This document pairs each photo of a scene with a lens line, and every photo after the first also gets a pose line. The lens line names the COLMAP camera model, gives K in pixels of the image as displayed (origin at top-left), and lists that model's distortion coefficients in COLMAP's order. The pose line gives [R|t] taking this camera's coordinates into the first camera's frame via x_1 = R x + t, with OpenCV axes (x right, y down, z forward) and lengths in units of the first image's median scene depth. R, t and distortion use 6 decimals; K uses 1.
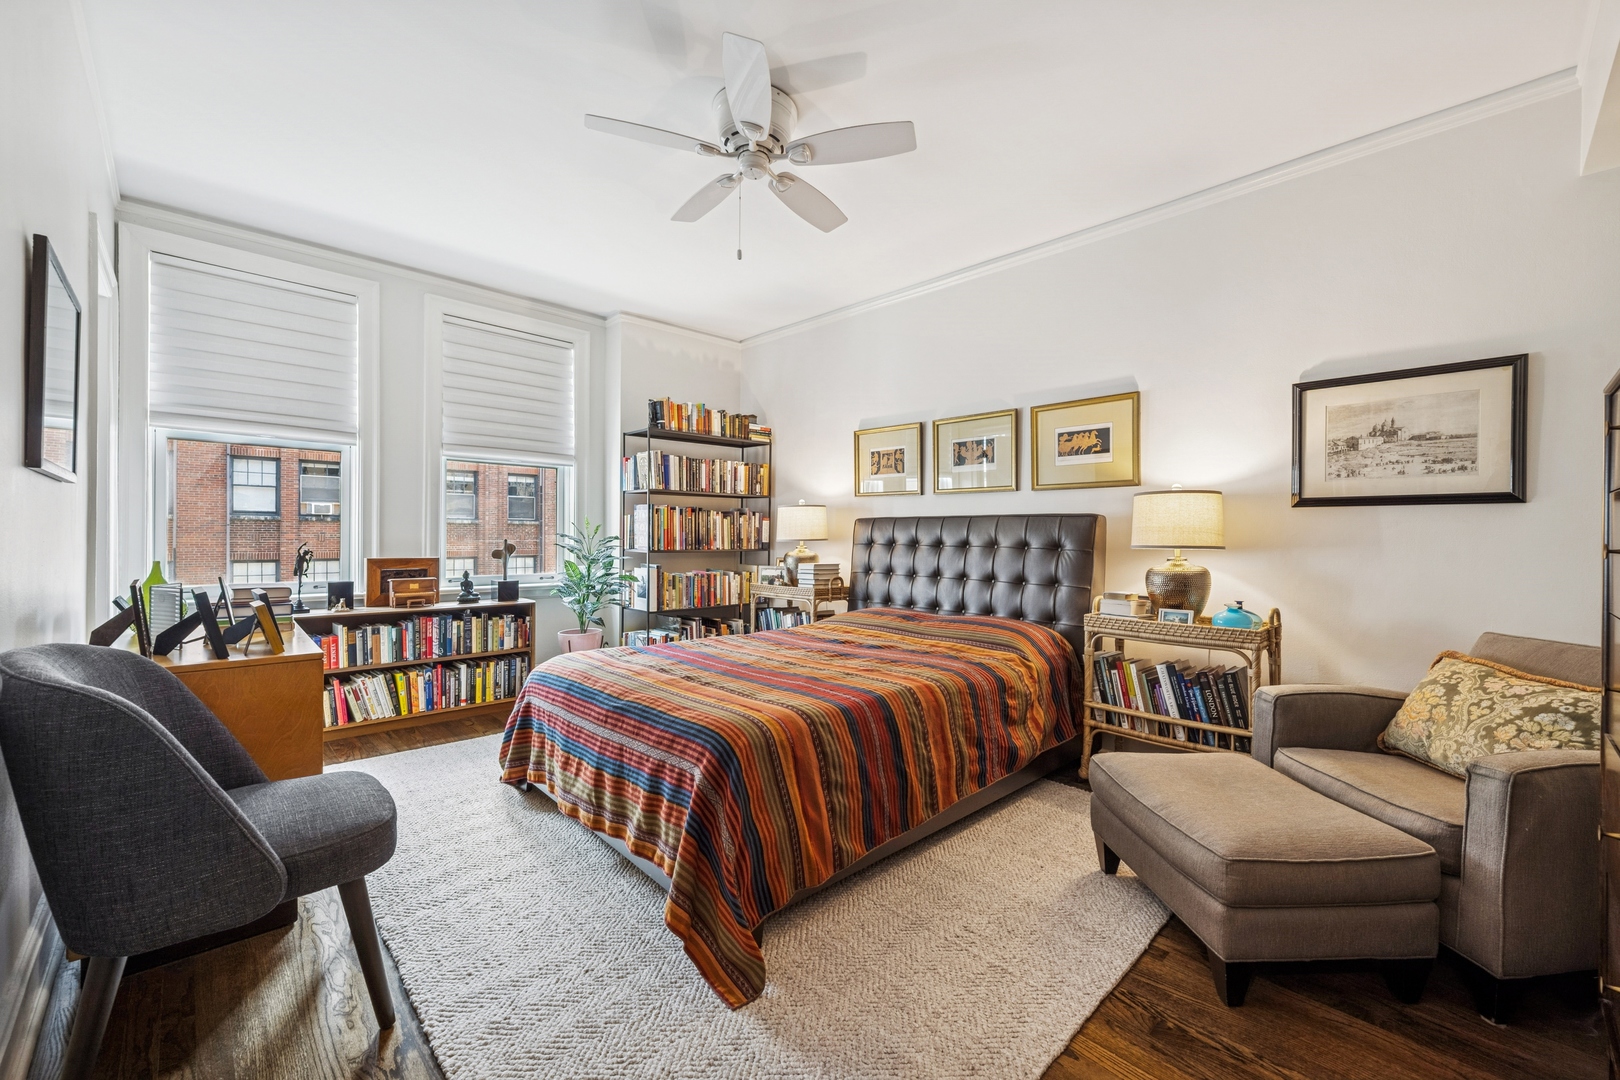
lens RADIAL K [[656.3, 0, 811.7], [0, 656.3, 539.4], [0, 0, 1]] dist [-0.002243, 0.000509]
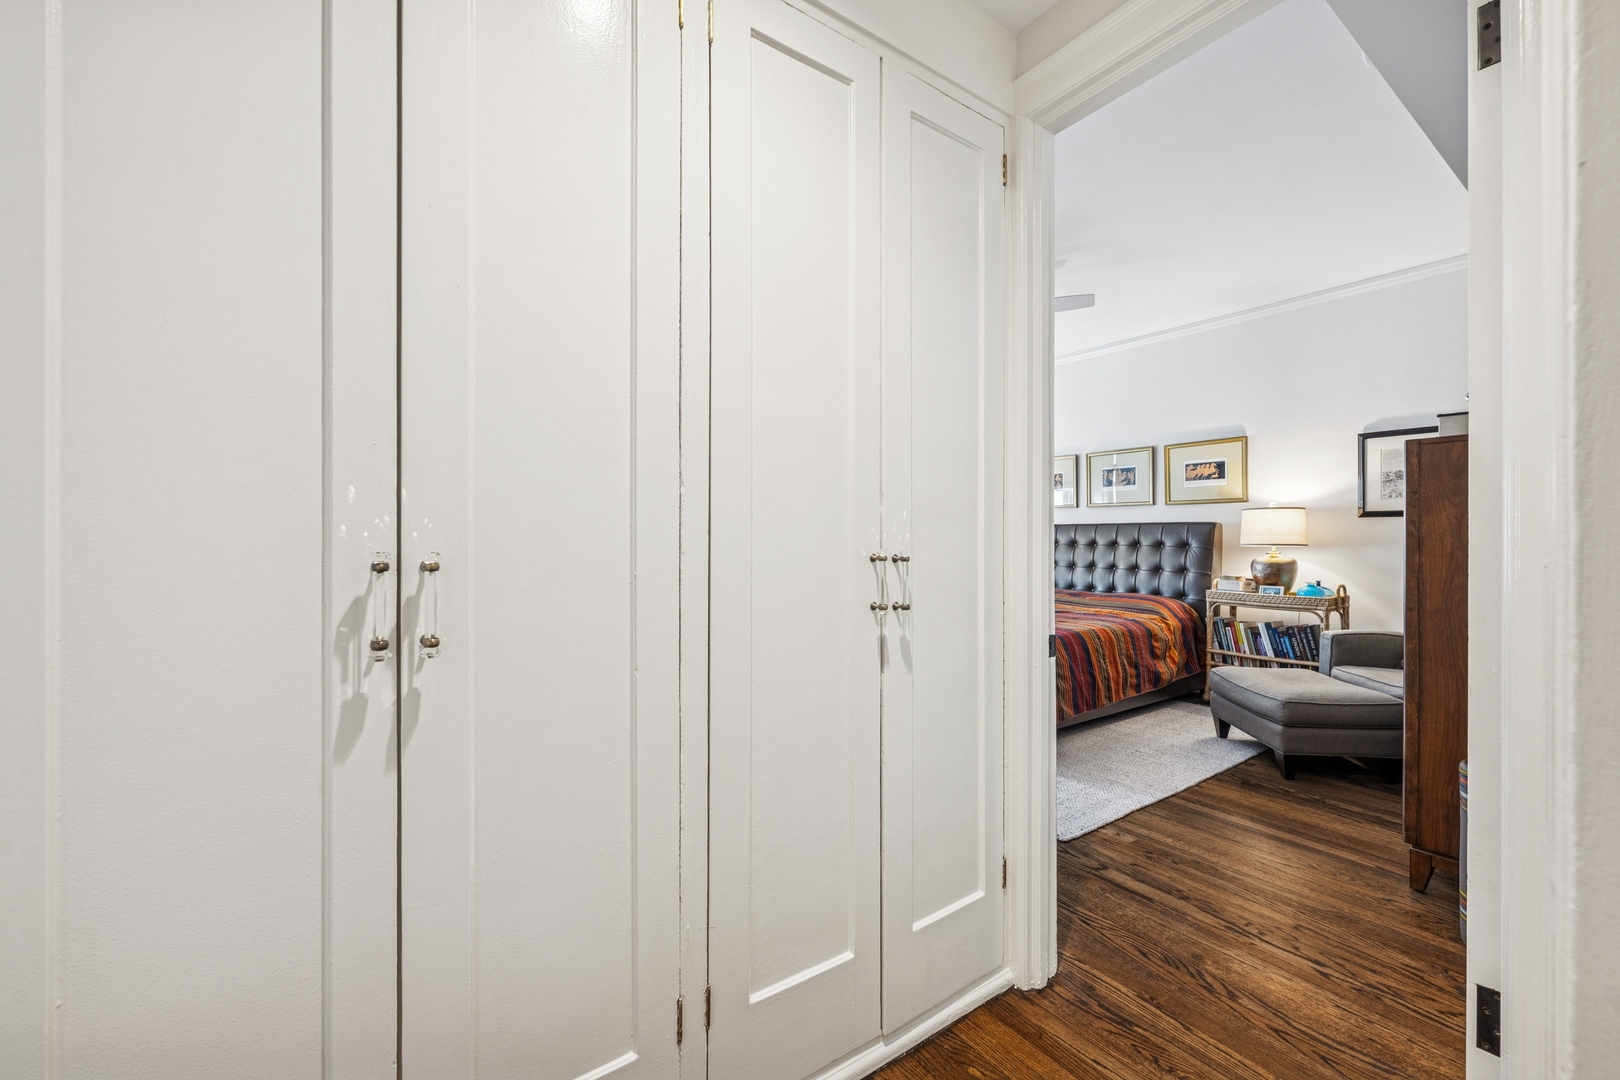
lens RADIAL K [[656.3, 0, 808.2], [0, 656.3, 538.4], [0, 0, 1]] dist [-0.002243, 0.000509]
pose [[0.987946, -0.004738, -0.154729, -0.261926], [0.004148, 0.999983, -0.004131, -0.001114], [0.154746, 0.003439, 0.987948, -0.649505]]
